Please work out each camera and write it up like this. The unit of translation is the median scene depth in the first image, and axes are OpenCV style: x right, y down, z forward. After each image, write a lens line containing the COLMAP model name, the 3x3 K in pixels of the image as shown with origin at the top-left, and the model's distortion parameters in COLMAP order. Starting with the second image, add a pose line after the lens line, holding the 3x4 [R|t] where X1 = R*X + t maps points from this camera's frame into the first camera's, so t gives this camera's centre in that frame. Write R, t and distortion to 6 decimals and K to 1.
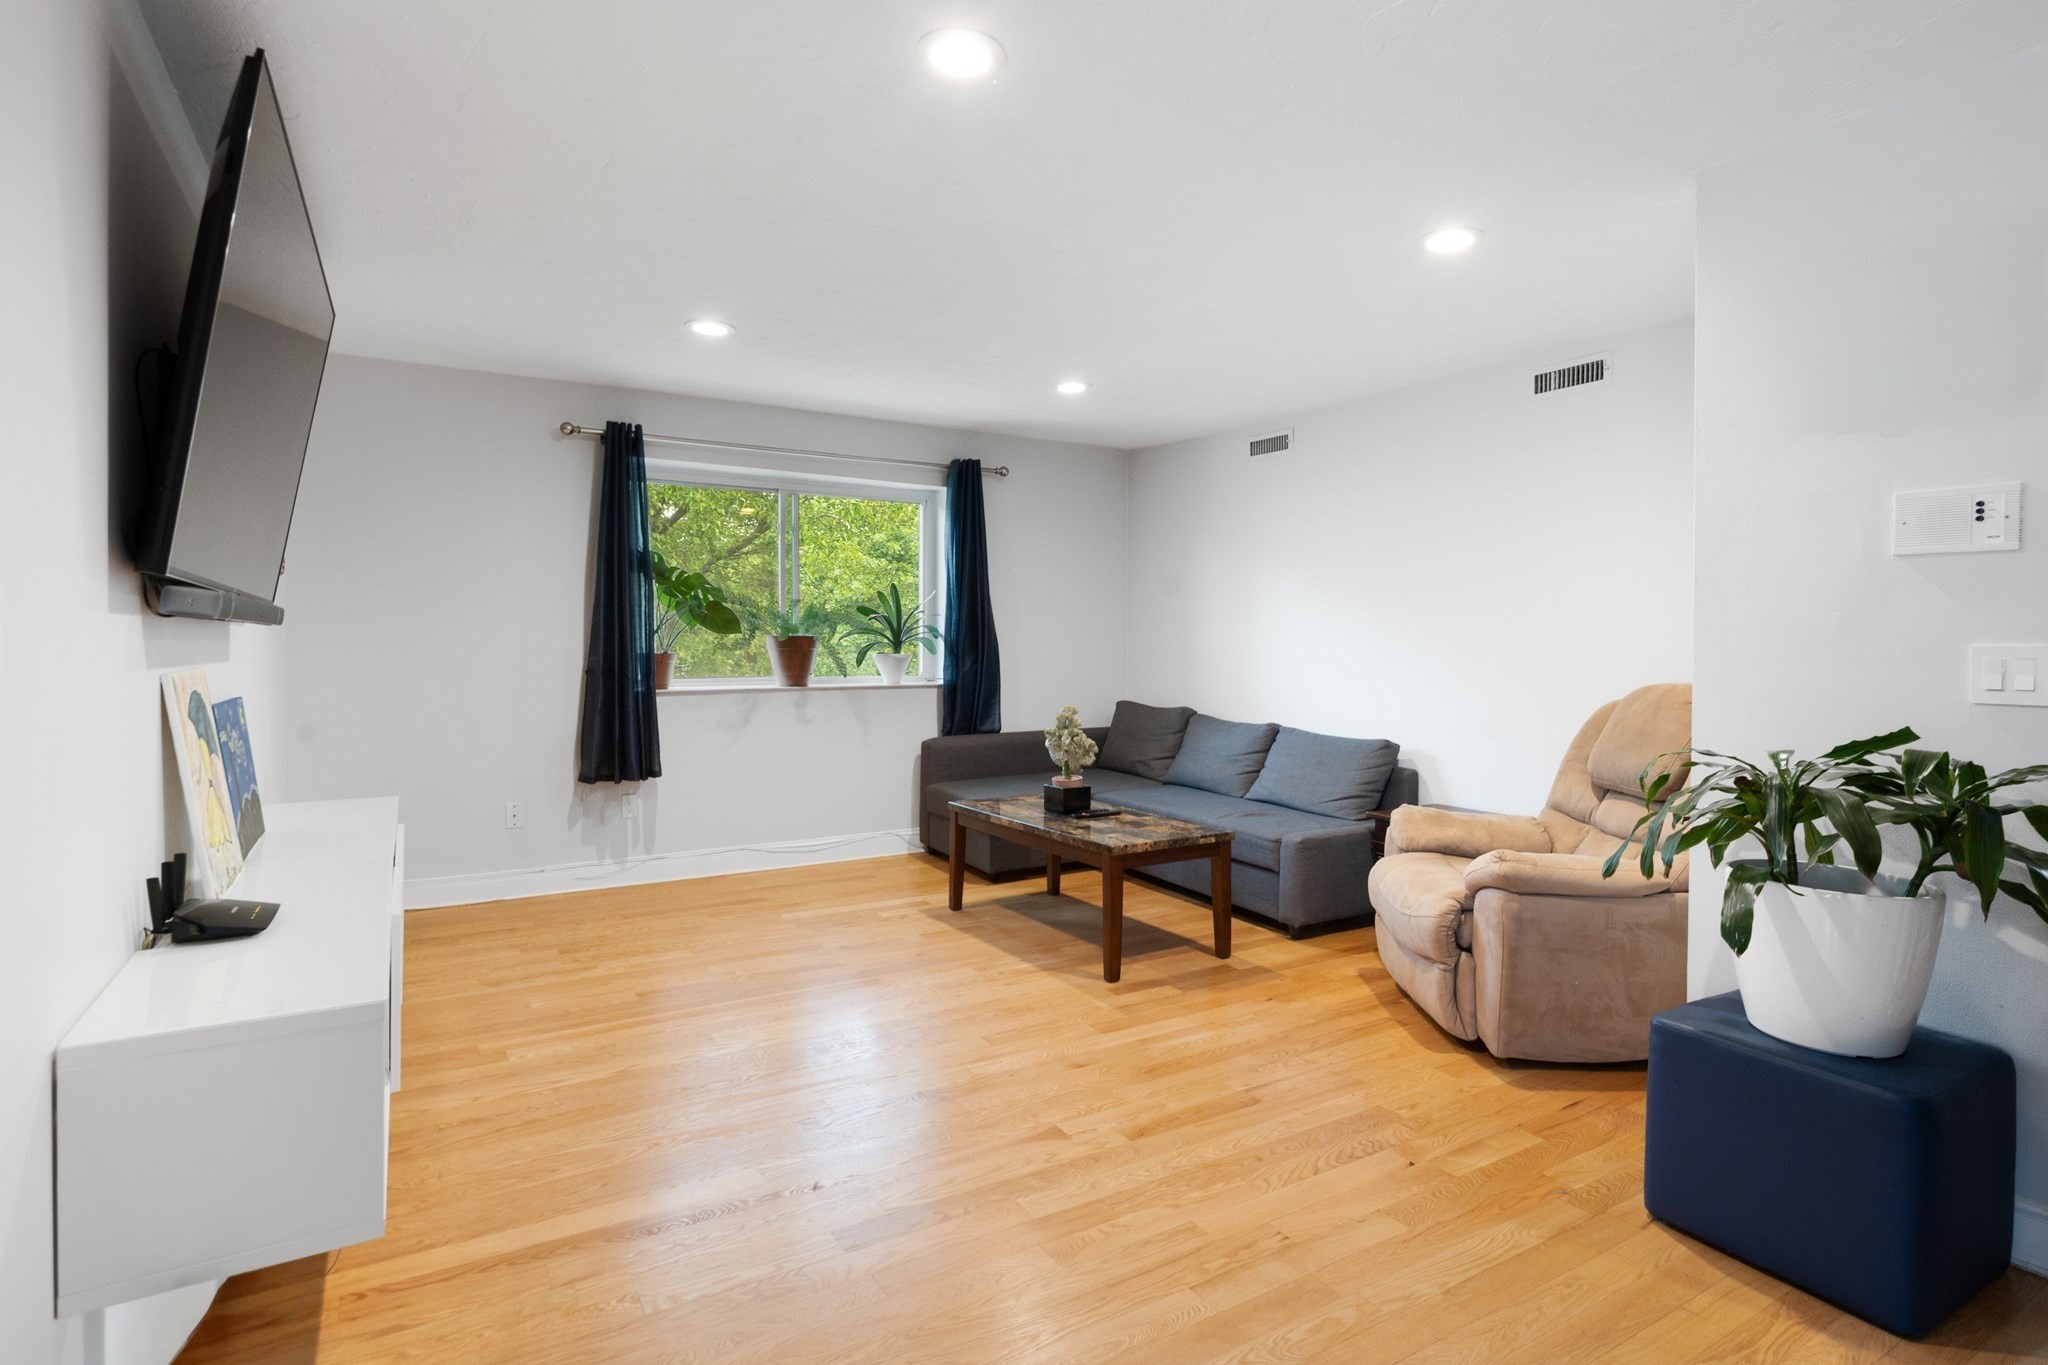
lens RADIAL K [[999.2, 0, 1028.1], [0, 999.2, 662.8], [0, 0, 1]] dist [-0.006512, -0.000039]
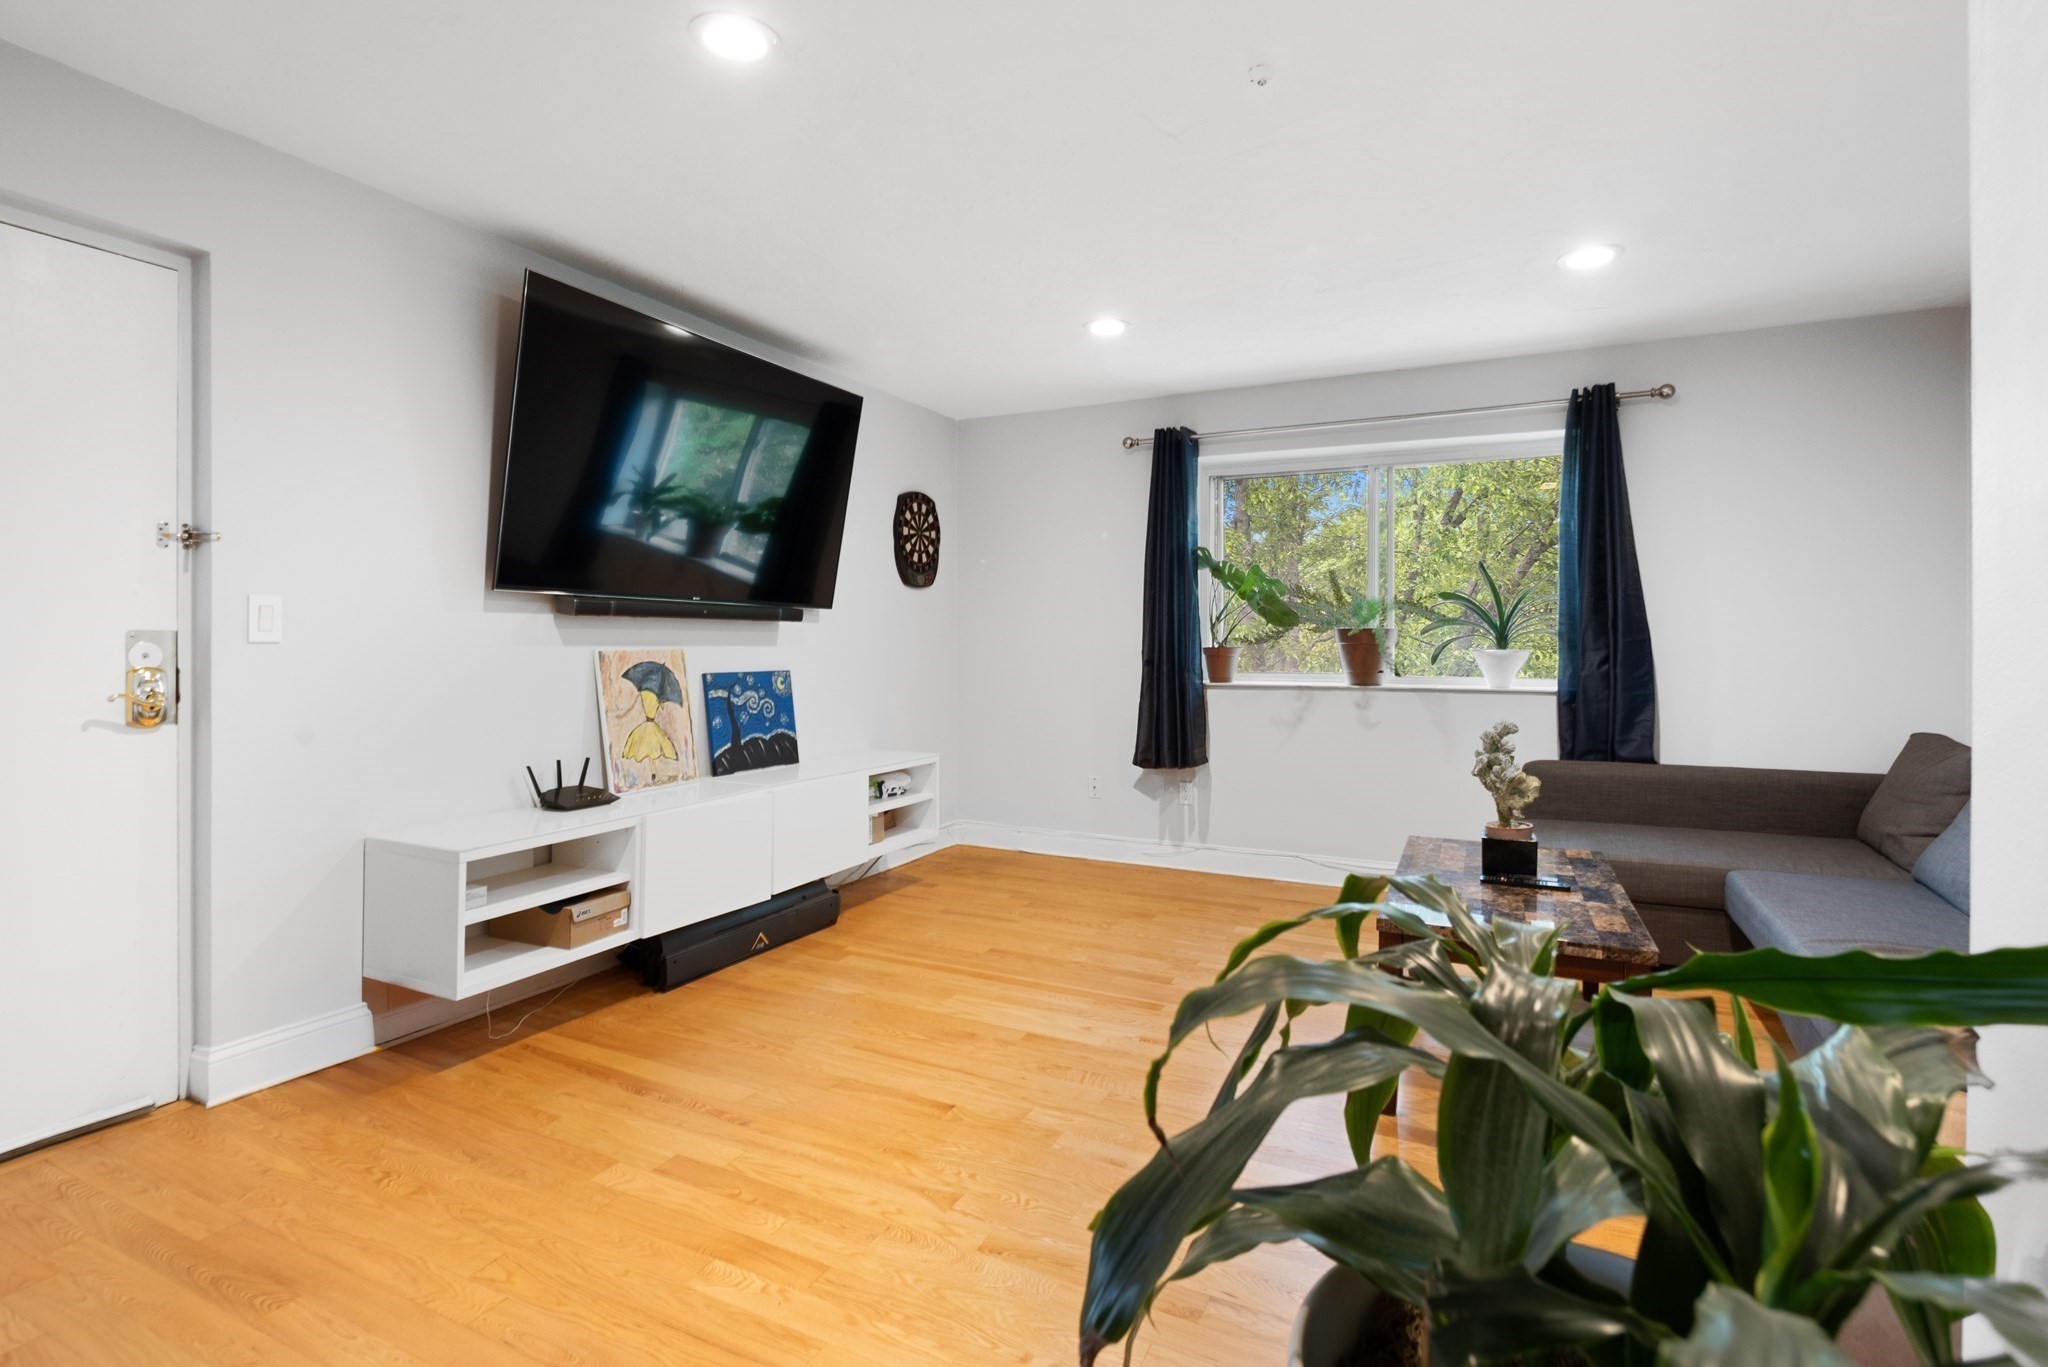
lens RADIAL K [[999.2, 0, 1041.7], [0, 999.2, 659.3], [0, 0, 1]] dist [-0.006512, -0.000039]
pose [[0.542069, 0.012589, -0.840239, 0.390030], [-0.020019, 0.999797, 0.002065, 0.004716], [0.840095, 0.015701, 0.542212, 0.302234]]
